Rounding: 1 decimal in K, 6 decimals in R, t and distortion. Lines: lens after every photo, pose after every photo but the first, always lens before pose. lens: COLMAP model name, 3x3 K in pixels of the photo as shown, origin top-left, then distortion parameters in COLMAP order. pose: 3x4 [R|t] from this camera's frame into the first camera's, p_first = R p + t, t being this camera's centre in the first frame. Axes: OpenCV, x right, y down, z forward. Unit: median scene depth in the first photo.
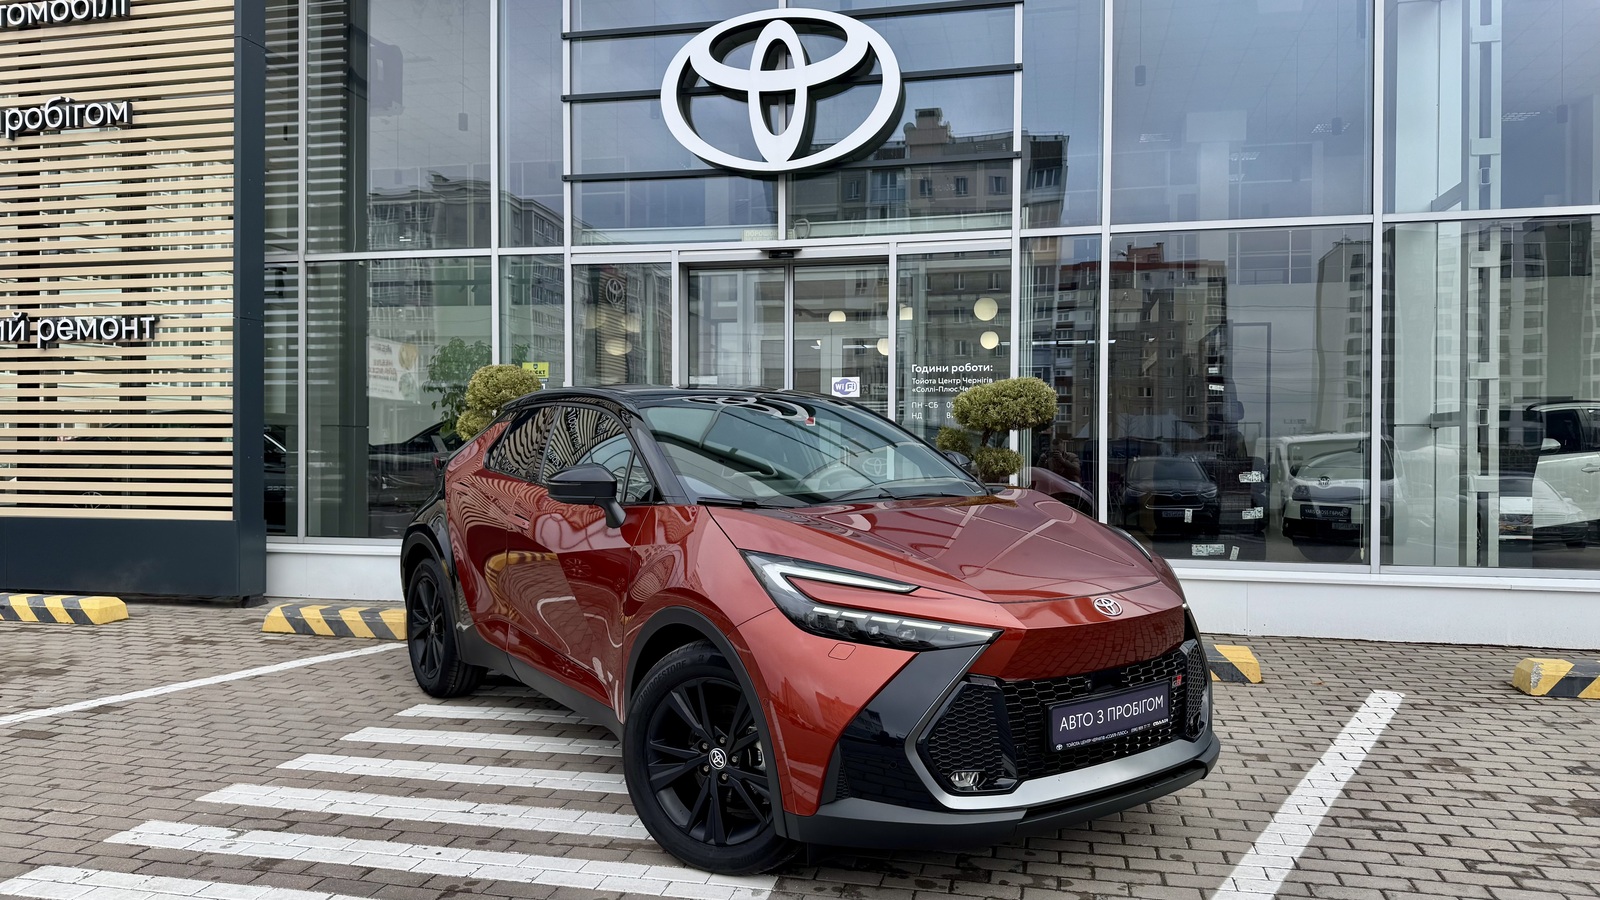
lens RADIAL K [[1138.7, 0, 800.0], [0, 1138.7, 450.0], [0, 0, 1]] dist [0.005525, -0.002348]
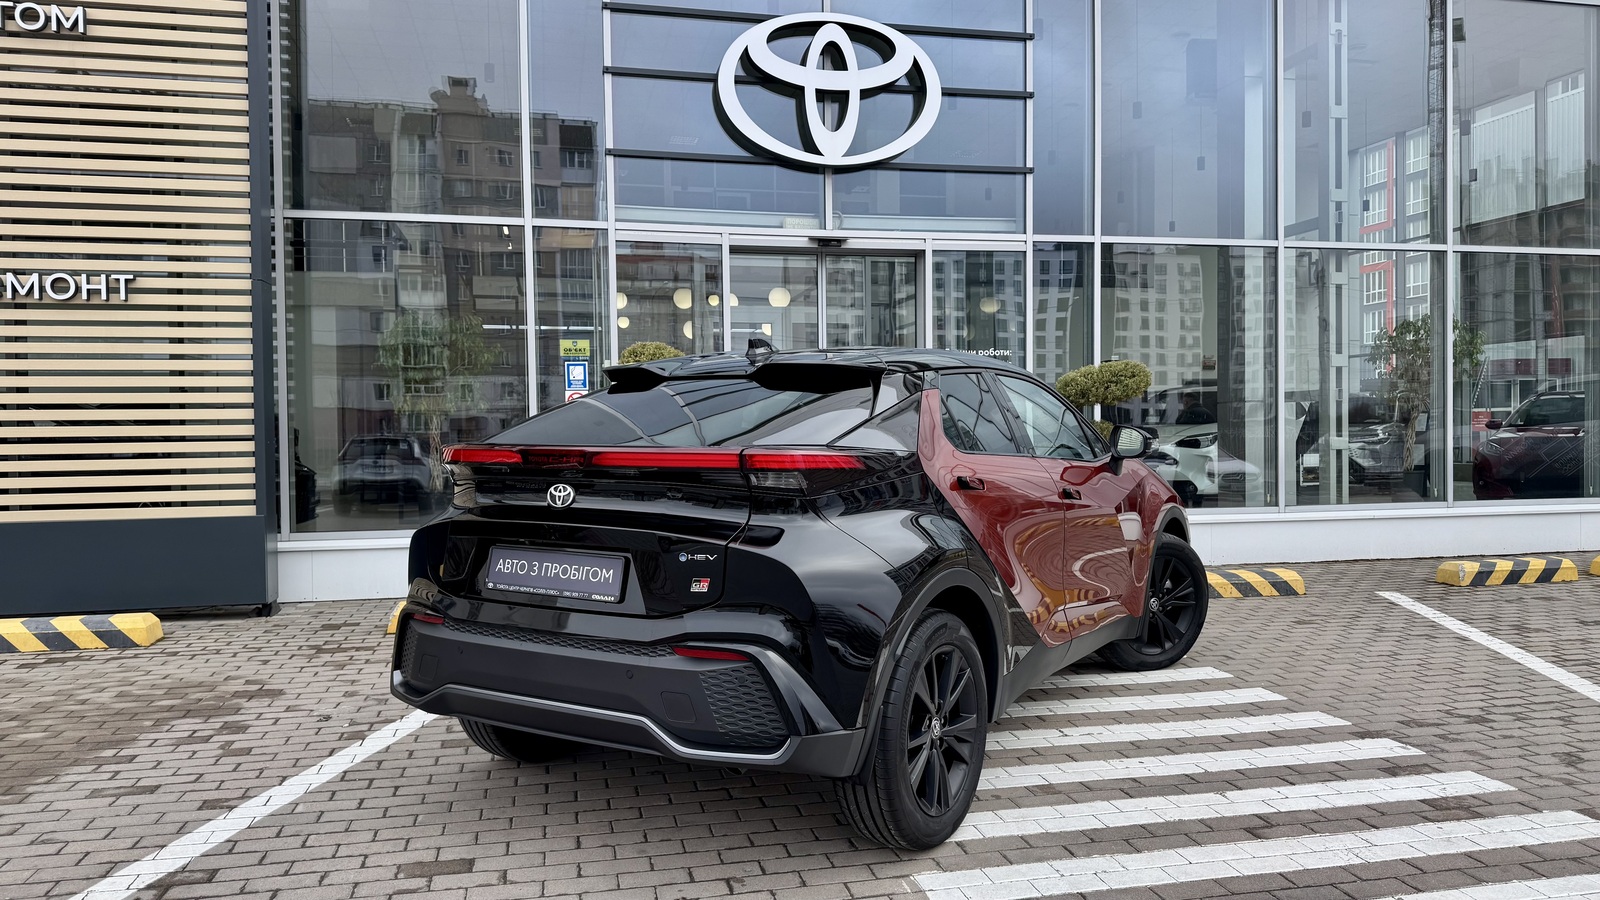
lens RADIAL K [[1138.4, 0, 802.0], [0, 1138.4, 445.8], [0, 0, 1]] dist [0.008195, -0.004241]
pose [[0.901054, -0.019756, 0.433256, -0.514231], [0.015527, 0.999791, 0.013298, 0.004173], [-0.433428, -0.005255, 0.901173, 0.046511]]
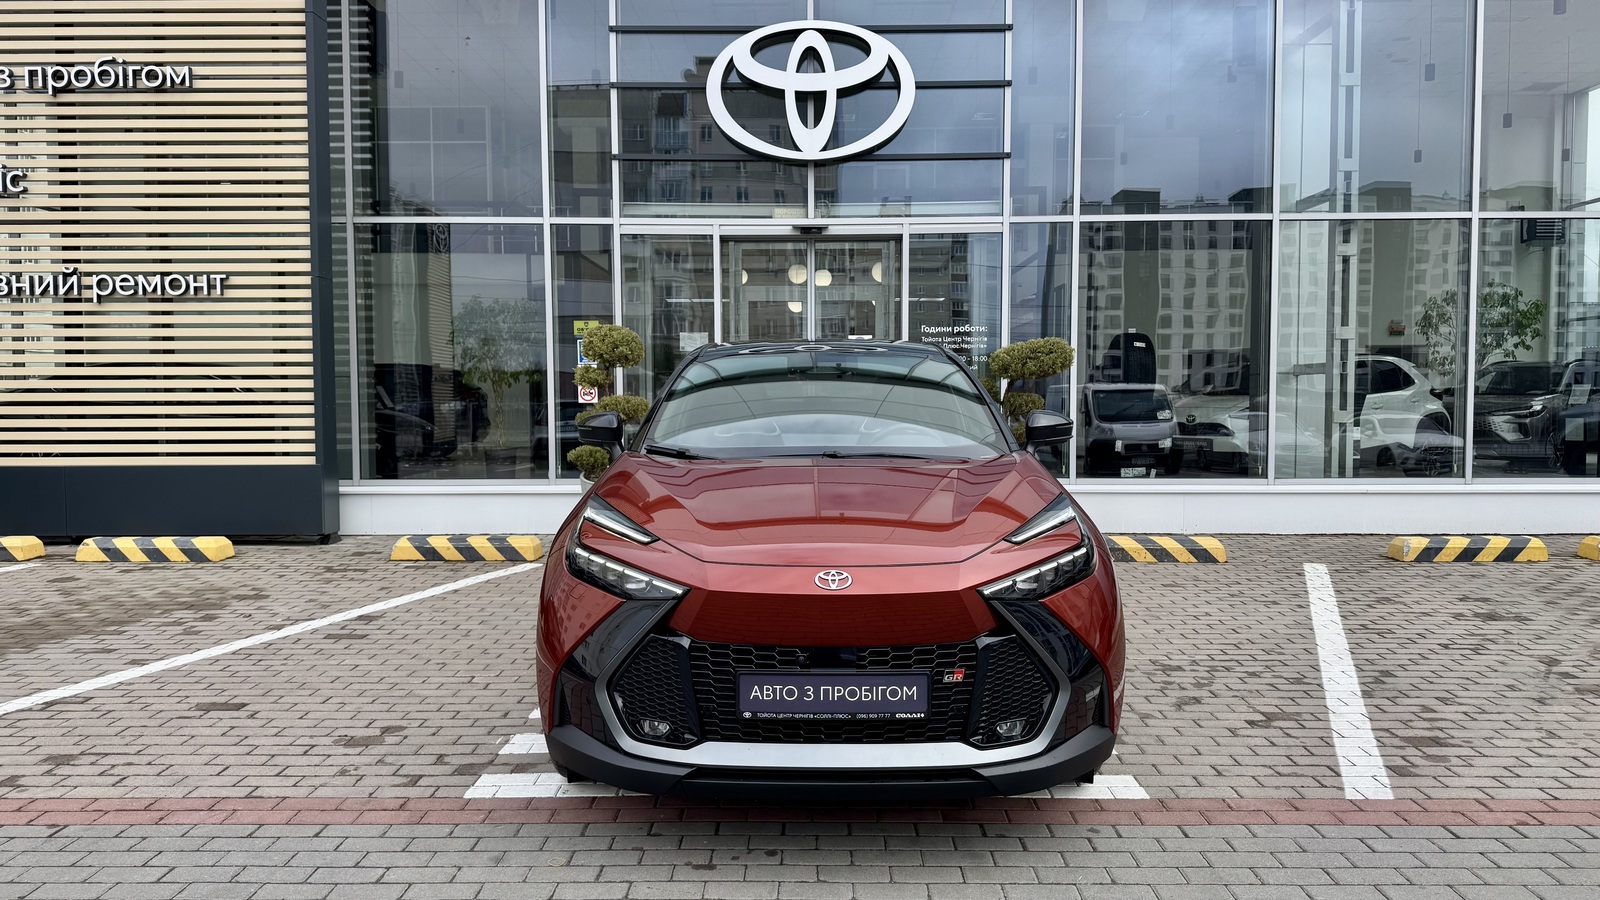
lens RADIAL K [[1138.6, 0, 806.0], [0, 1138.6, 450.0], [0, 0, 1]] dist [0.010173, -0.009162]
pose [[0.976163, -0.017452, 0.216336, -0.285572], [0.007793, 0.998938, 0.045421, 0.002360], [-0.216899, -0.042653, 0.975262, -0.164568]]
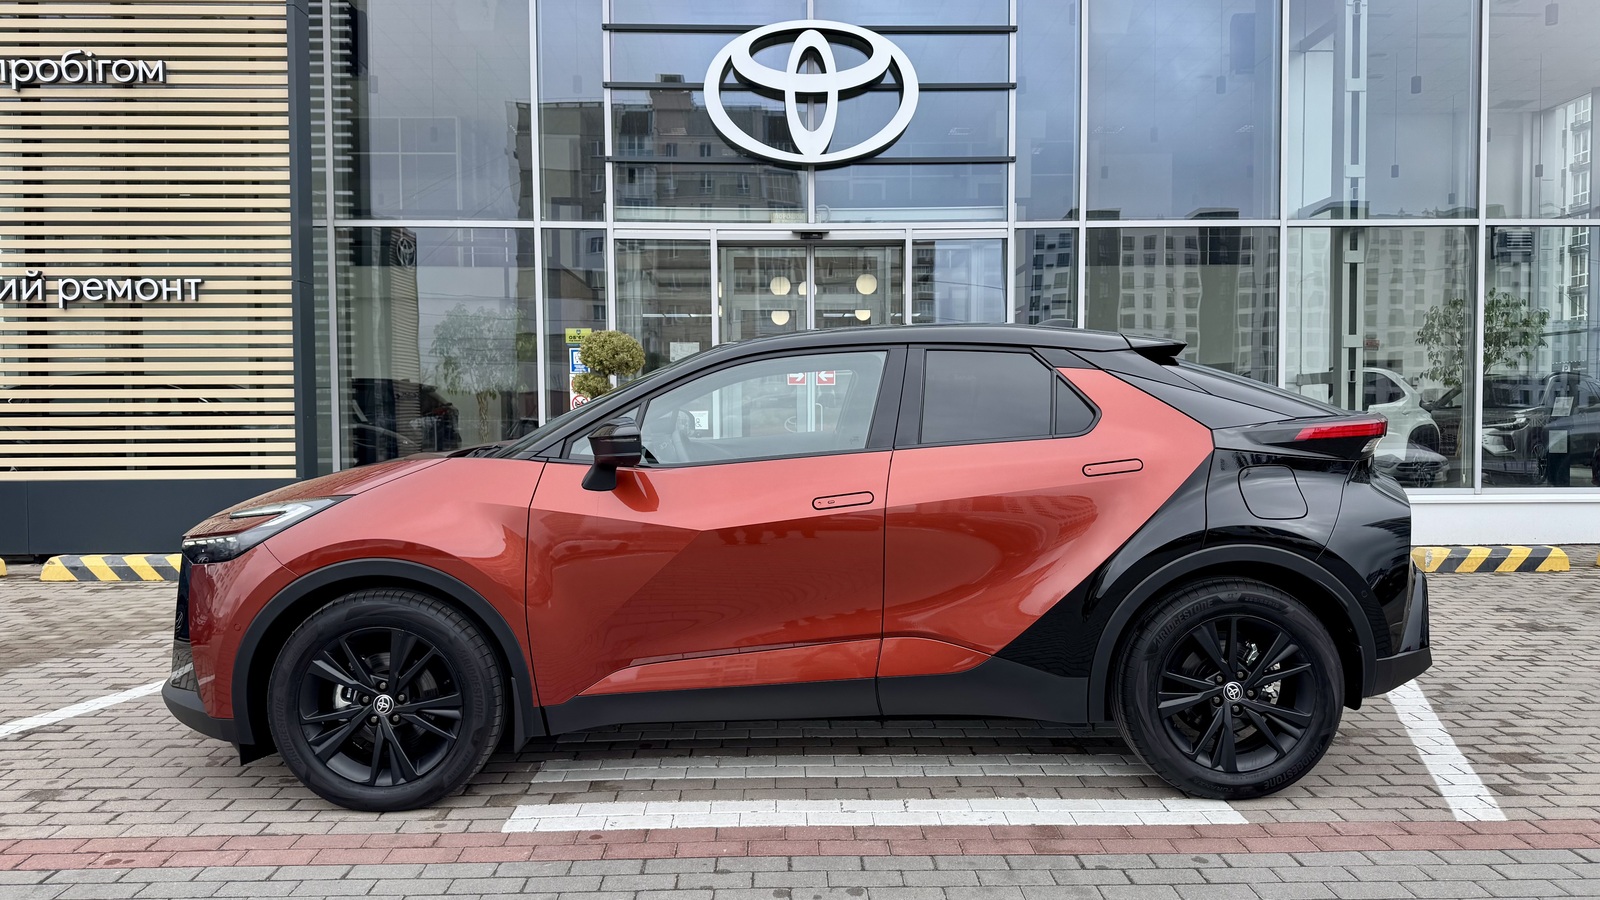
lens RADIAL K [[1138.9, 0, 801.3], [0, 1138.9, 455.5], [0, 0, 1]] dist [0.007383, -0.006069]
pose [[0.968923, -0.017716, 0.246726, -0.318282], [0.009828, 0.999402, 0.033164, 0.011894], [-0.247166, -0.029709, 0.968518, -0.118240]]
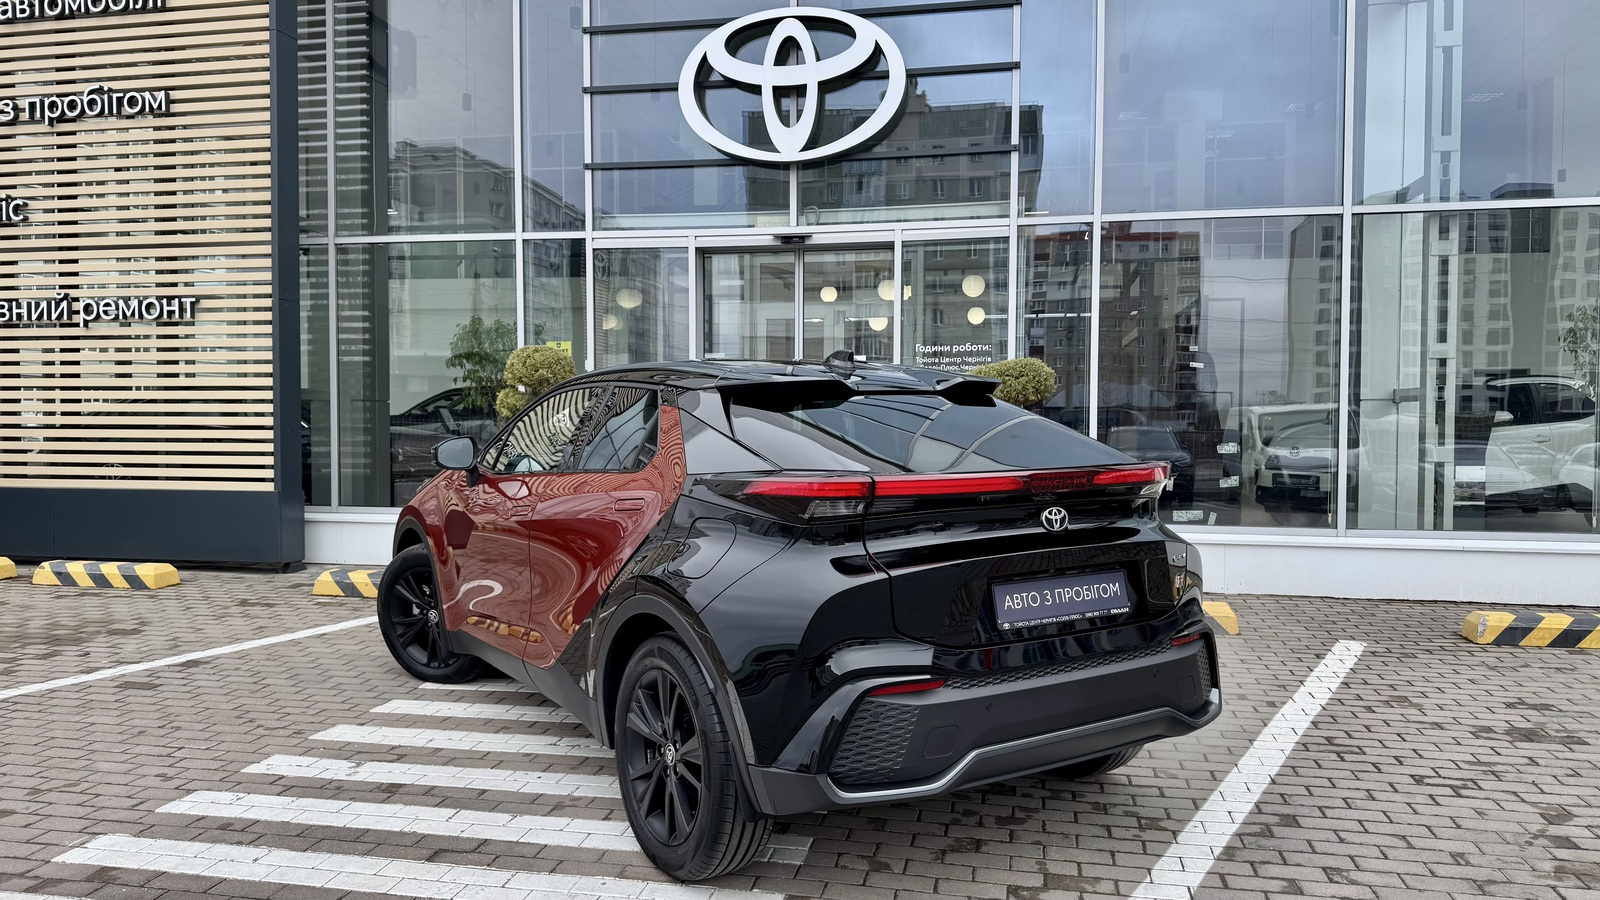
lens RADIAL K [[1138.7, 0, 800.0], [0, 1138.7, 450.0], [0, 0, 1]] dist [0.005525, -0.002348]
pose [[0.999724, -0.002060, 0.023408, -0.035595], [0.001420, 0.999625, 0.027362, -0.004707], [-0.023455, -0.027322, 0.999351, -0.069643]]
